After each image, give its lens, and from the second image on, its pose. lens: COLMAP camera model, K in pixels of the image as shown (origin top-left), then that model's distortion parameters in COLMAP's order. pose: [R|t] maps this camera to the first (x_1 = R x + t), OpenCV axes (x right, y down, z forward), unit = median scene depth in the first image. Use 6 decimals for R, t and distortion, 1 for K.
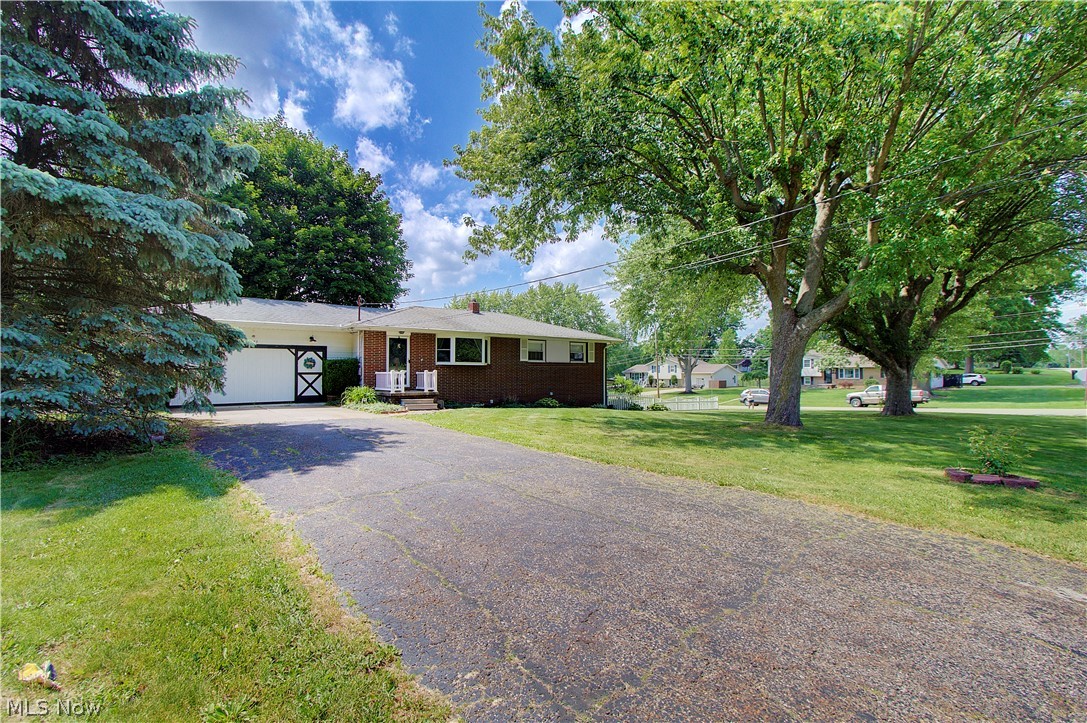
lens RADIAL K [[499.1, 0, 533.6], [0, 499.1, 365.9], [0, 0, 1]] dist [-0.008346, 0.001237]
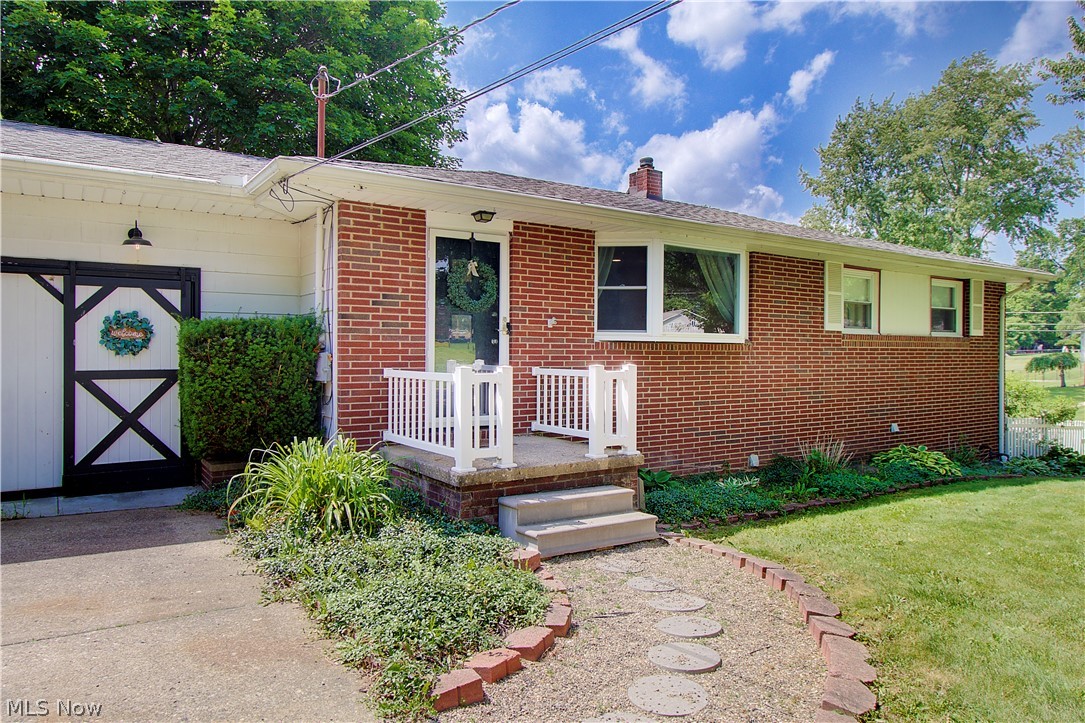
lens RADIAL K [[671.2, 0, 548.4], [0, 671.2, 358.5], [0, 0, 1]] dist [0.000563, 0.000365]
pose [[0.998310, 0.003487, -0.058007, -0.214424], [-0.002204, 0.999752, 0.022170, -0.000796], [0.058070, -0.022005, 0.998070, 0.666220]]
